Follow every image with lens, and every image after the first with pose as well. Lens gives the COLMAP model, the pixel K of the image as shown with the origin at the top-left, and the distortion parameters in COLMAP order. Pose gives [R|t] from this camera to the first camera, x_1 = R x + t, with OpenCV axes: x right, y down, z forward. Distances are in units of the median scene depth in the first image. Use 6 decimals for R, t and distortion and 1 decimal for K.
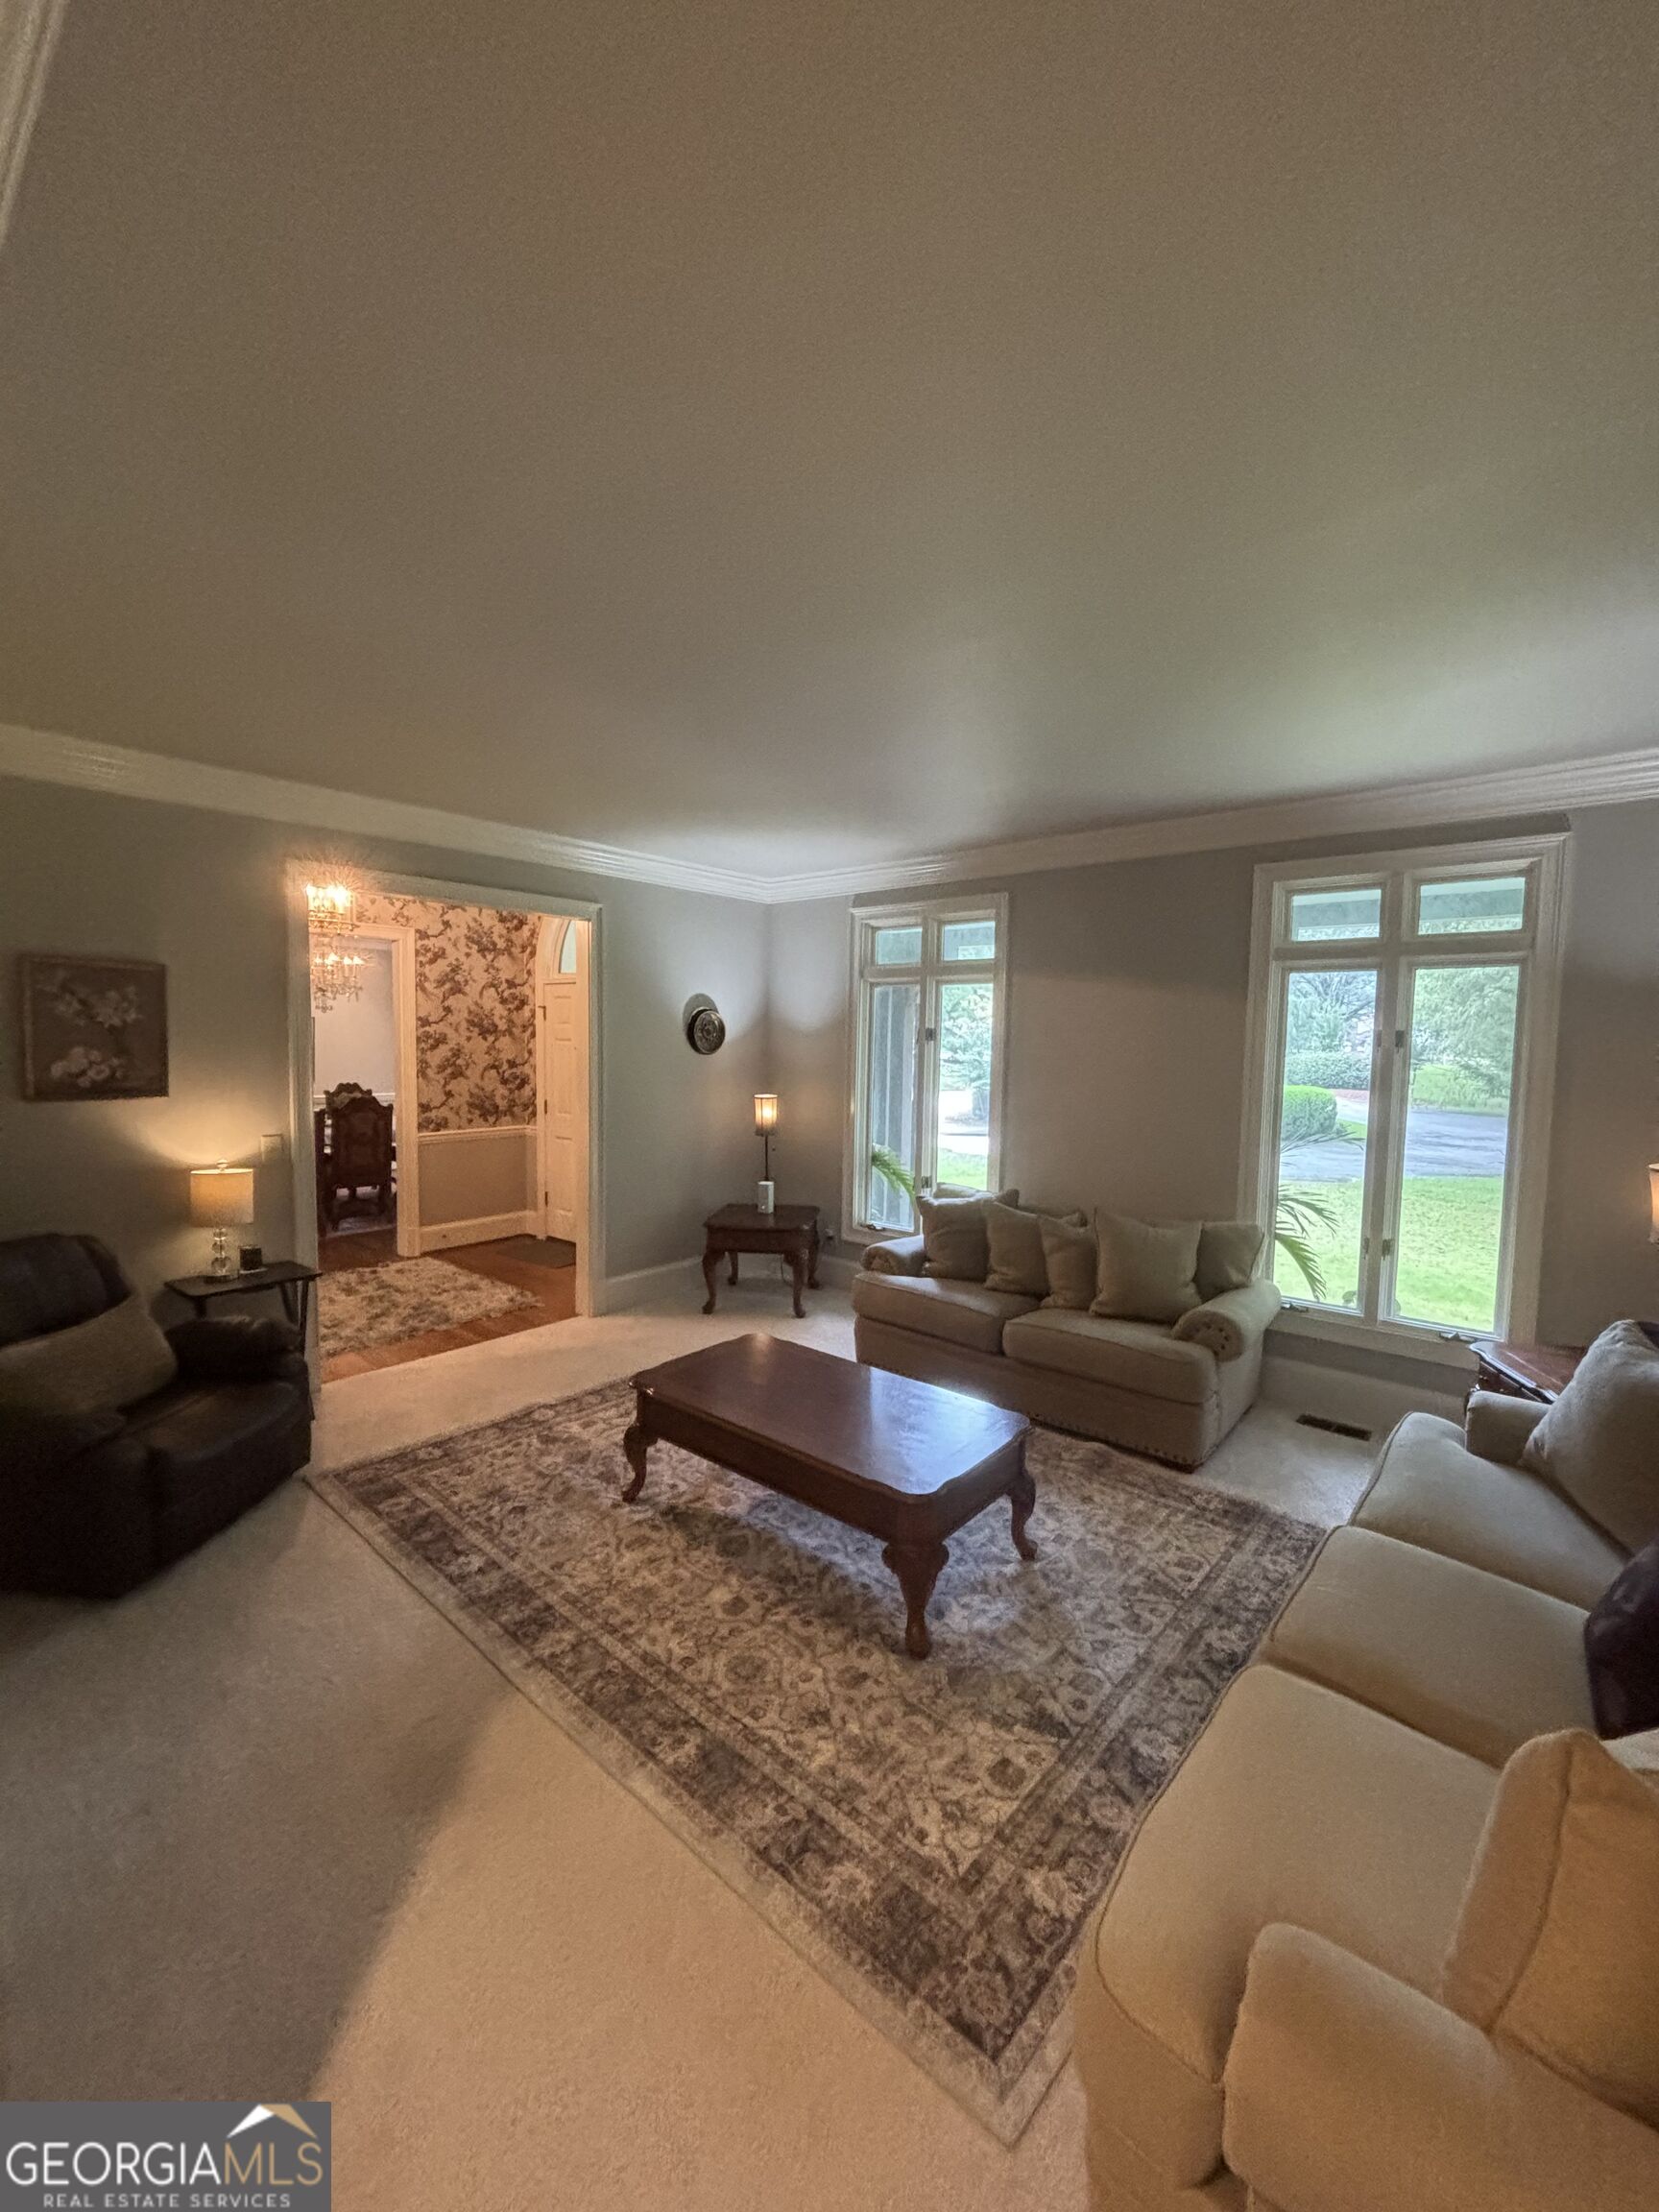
lens RADIAL K [[915.6, 0, 821.0], [0, 915.6, 1080.9], [0, 0, 1]] dist [0.003607, 0.000258]
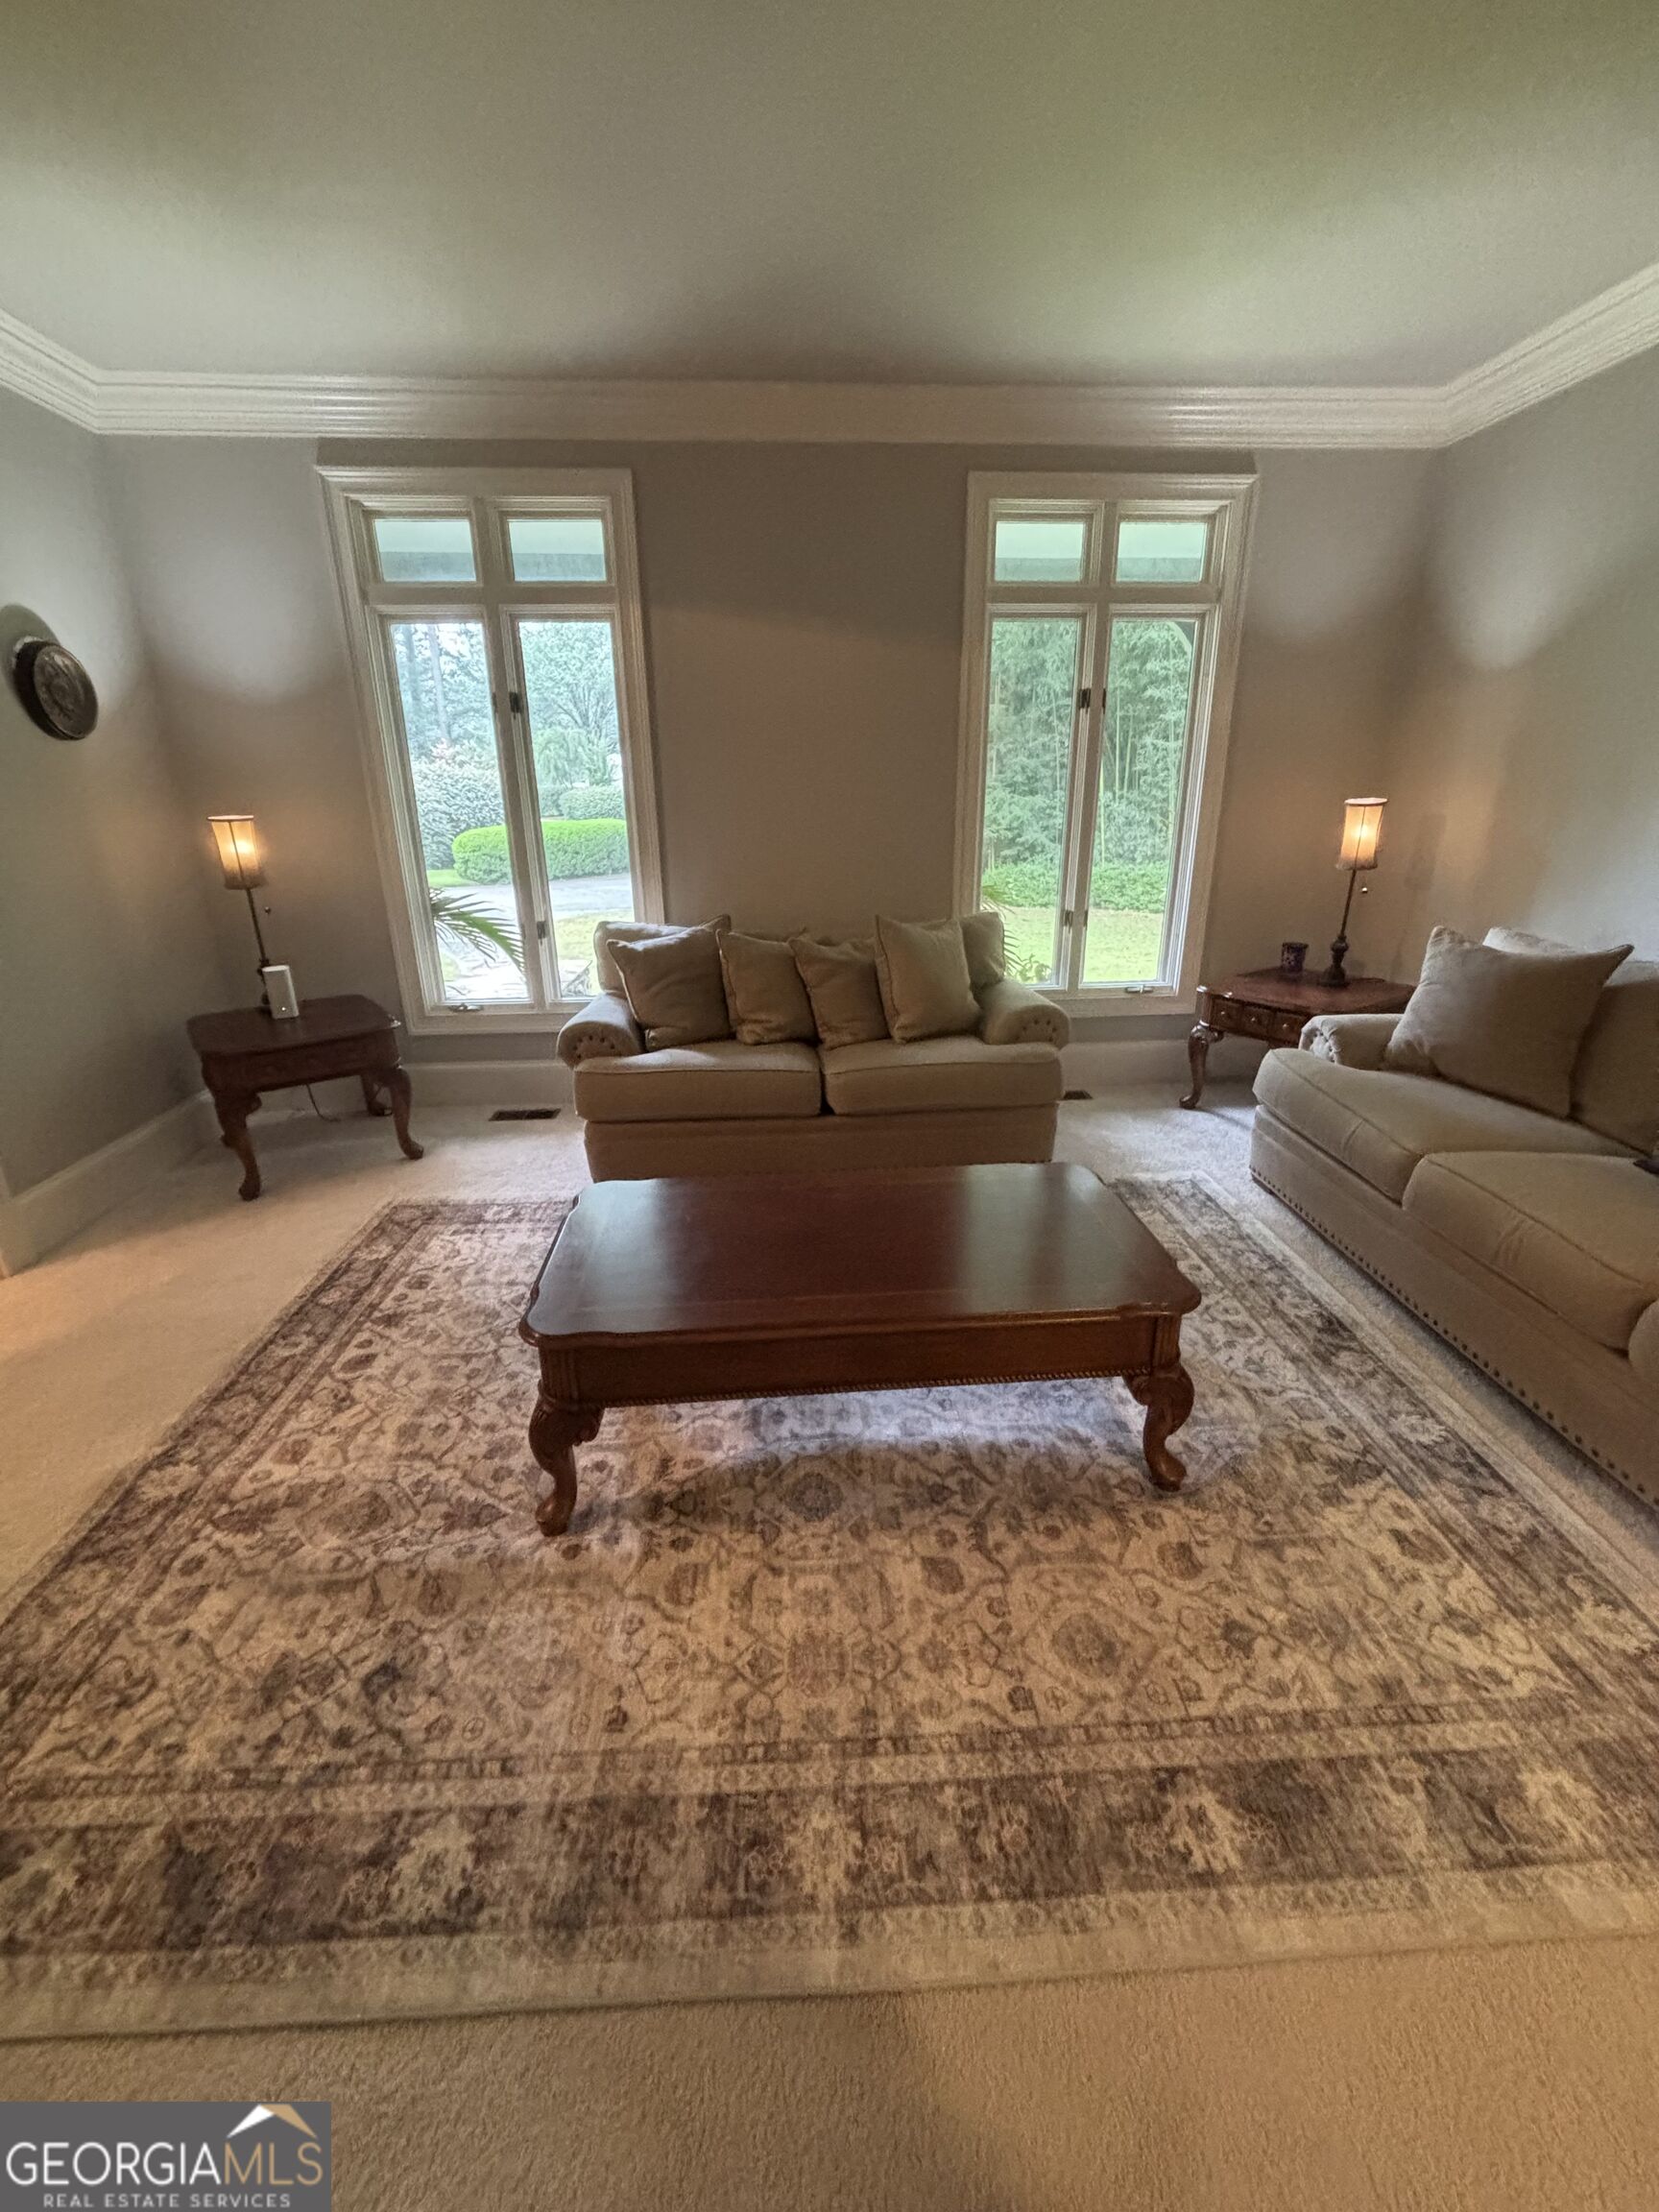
lens RADIAL K [[911.5, 0, 829.5], [0, 911.5, 1106.0], [0, 0, 1]] dist [0.000034, 0.000204]
pose [[0.706862, -0.254613, 0.659938, -0.398421], [0.057398, 0.950540, 0.305252, 0.063593], [-0.705019, -0.177892, 0.686515, 0.572296]]
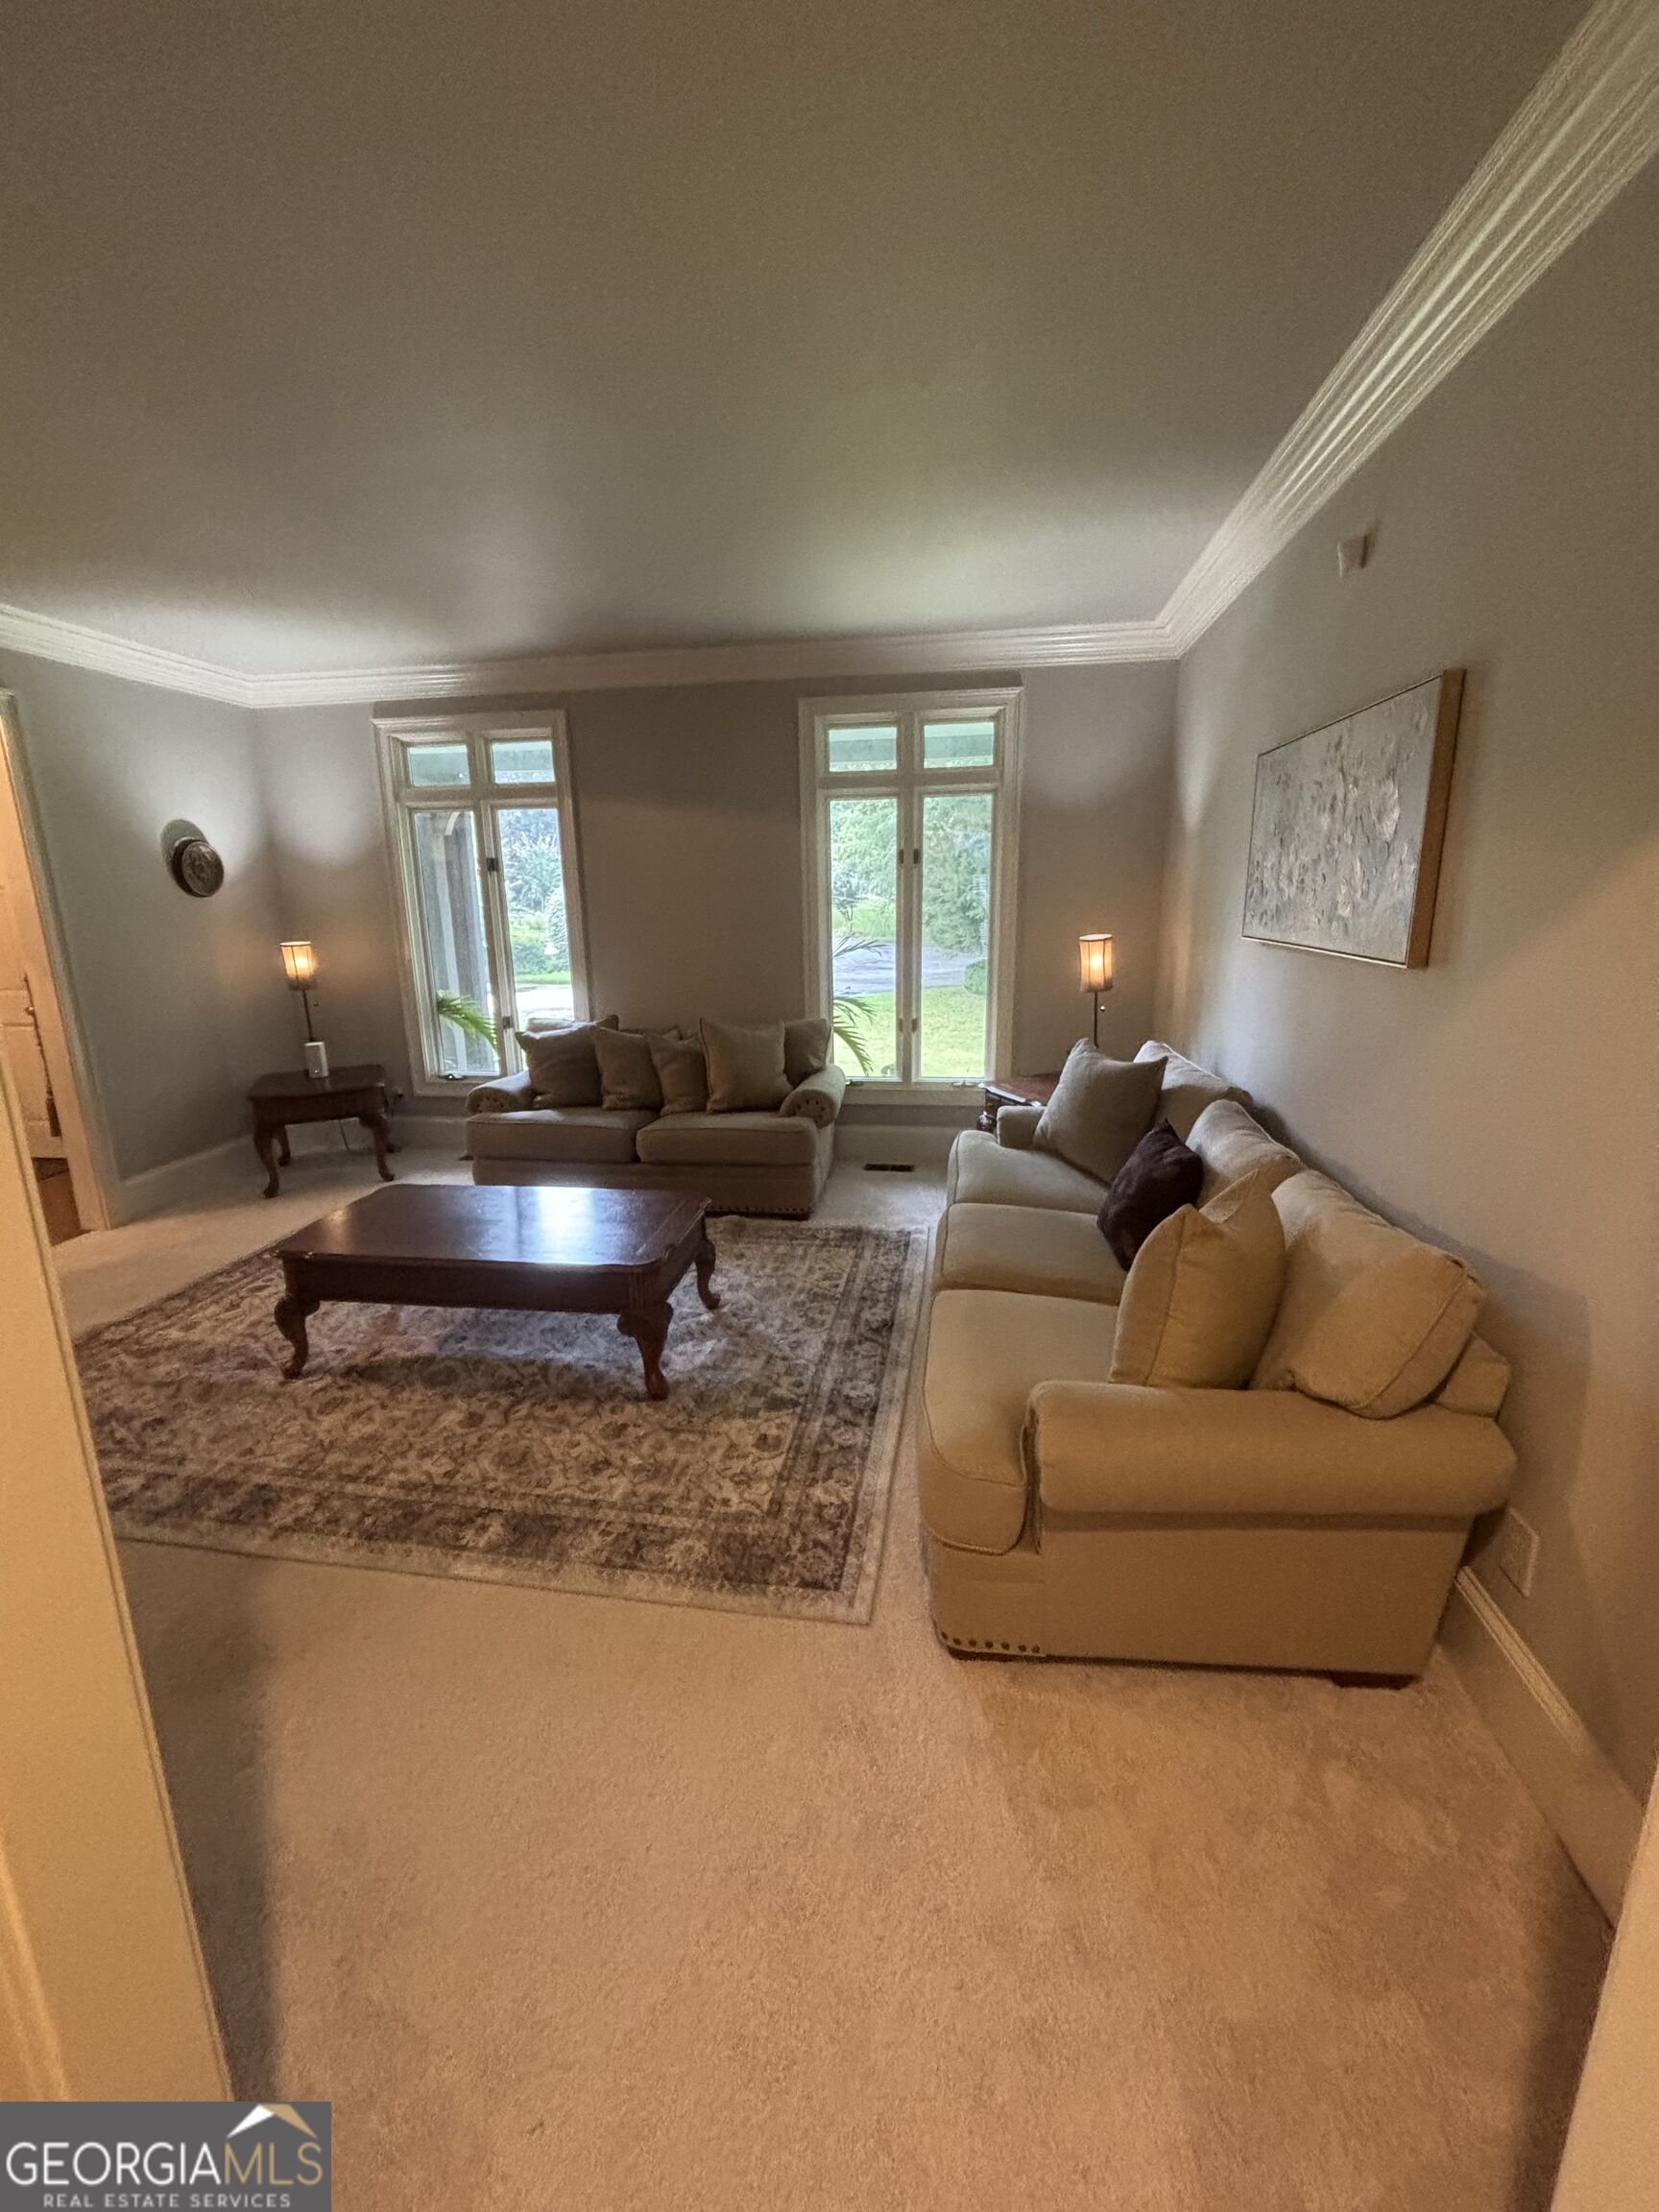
lens RADIAL K [[911.5, 0, 829.5], [0, 911.5, 1106.0], [0, 0, 1]] dist [0.000034, 0.000204]
pose [[0.841809, -0.152390, 0.517817, -0.193304], [0.056031, 0.978808, 0.196968, 0.044992], [-0.536859, -0.136796, 0.832508, -0.007792]]
